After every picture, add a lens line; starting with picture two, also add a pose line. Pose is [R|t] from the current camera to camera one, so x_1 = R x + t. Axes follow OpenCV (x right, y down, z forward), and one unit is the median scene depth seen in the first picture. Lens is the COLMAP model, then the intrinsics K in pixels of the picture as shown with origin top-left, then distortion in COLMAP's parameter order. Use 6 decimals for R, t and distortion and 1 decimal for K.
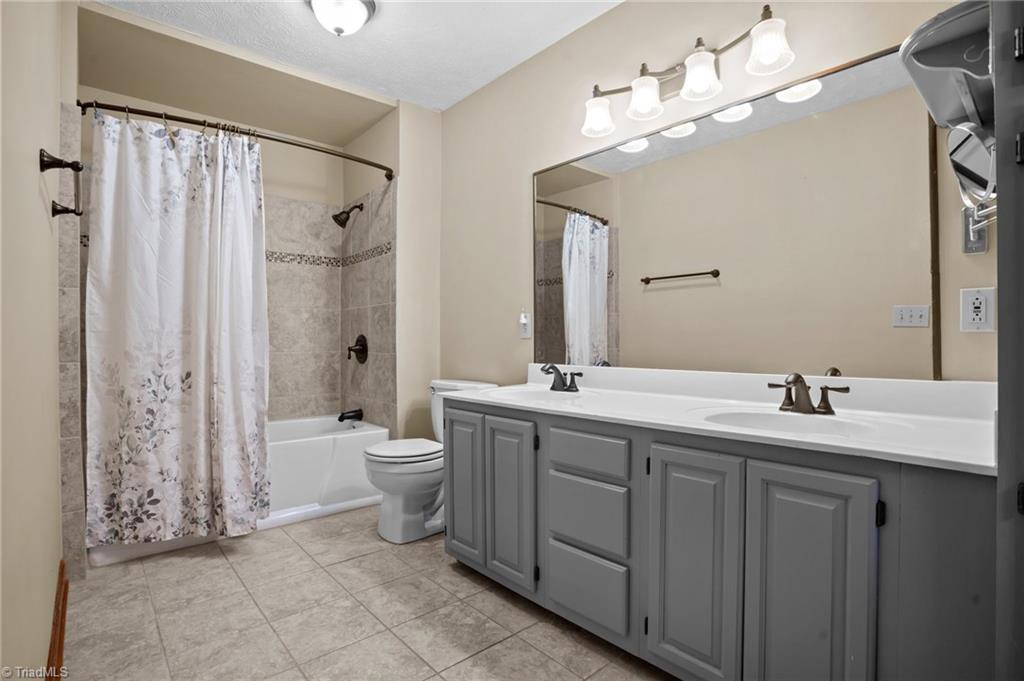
lens RADIAL K [[502.4, 0, 508.9], [0, 502.4, 338.0], [0, 0, 1]] dist [-0.074131, 0.027543]
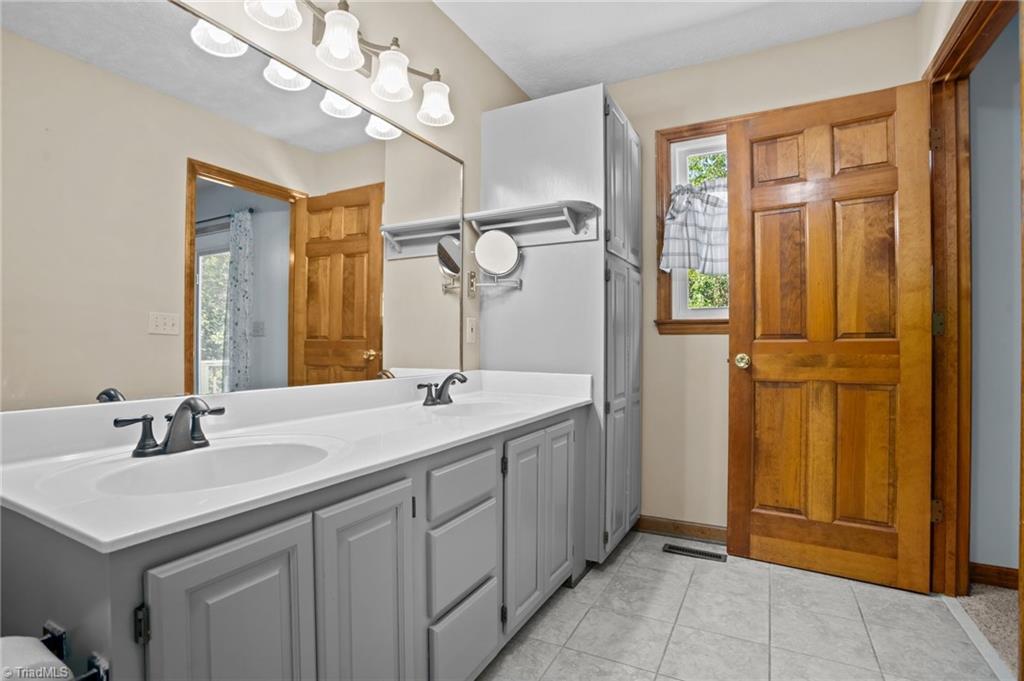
lens RADIAL K [[502.4, 0, 508.9], [0, 502.4, 338.0], [0, 0, 1]] dist [-0.074131, 0.027543]
pose [[-0.361470, 0.021795, 0.932129, -0.590983], [-0.004091, 0.999680, -0.024961, 0.009565], [-0.932375, -0.012836, -0.361265, 1.134744]]
